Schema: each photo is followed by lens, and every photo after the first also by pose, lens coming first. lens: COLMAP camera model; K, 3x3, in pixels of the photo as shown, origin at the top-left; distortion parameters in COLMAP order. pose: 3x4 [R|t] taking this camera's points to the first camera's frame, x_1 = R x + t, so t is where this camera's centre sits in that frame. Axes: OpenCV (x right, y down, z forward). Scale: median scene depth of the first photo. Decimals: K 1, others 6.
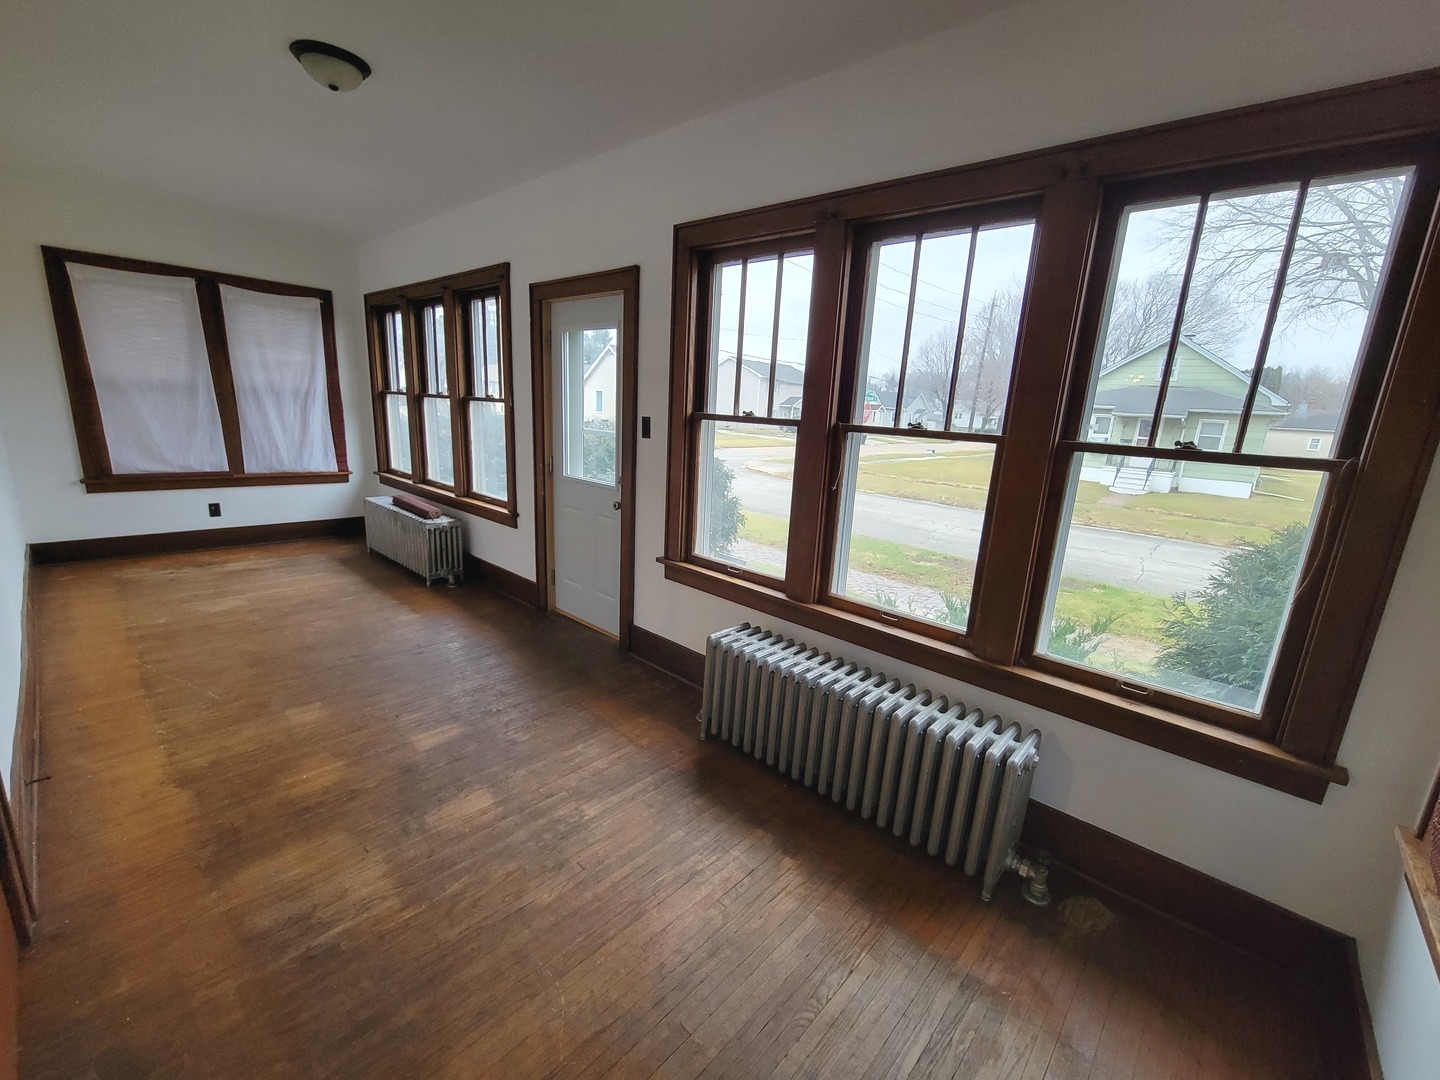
lens RADIAL K [[579.8, 0, 746.7], [0, 579.8, 547.8], [0, 0, 1]] dist [-0.004110, -0.000673]
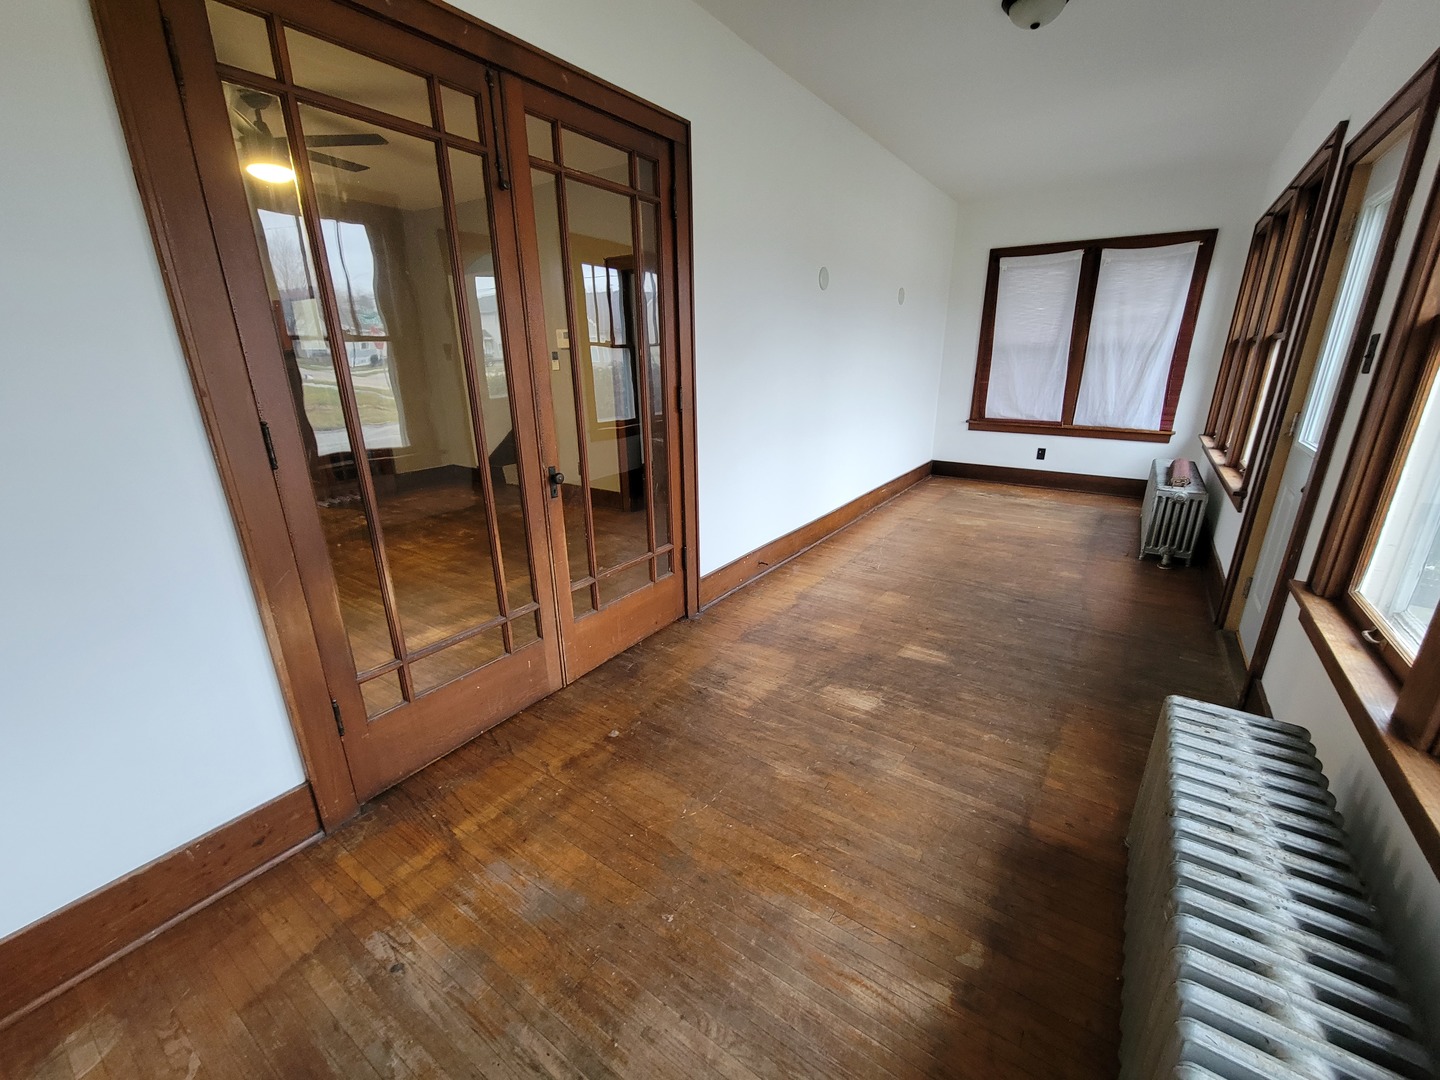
lens RADIAL K [[592.7, 0, 730.9], [0, 592.7, 549.8], [0, 0, 1]] dist [-0.000563, 0.001146]
pose [[0.128826, 0.257404, -0.957678, 0.257435], [-0.216550, 0.949721, 0.226135, -0.019559], [0.967735, 0.178253, 0.178089, 0.253858]]
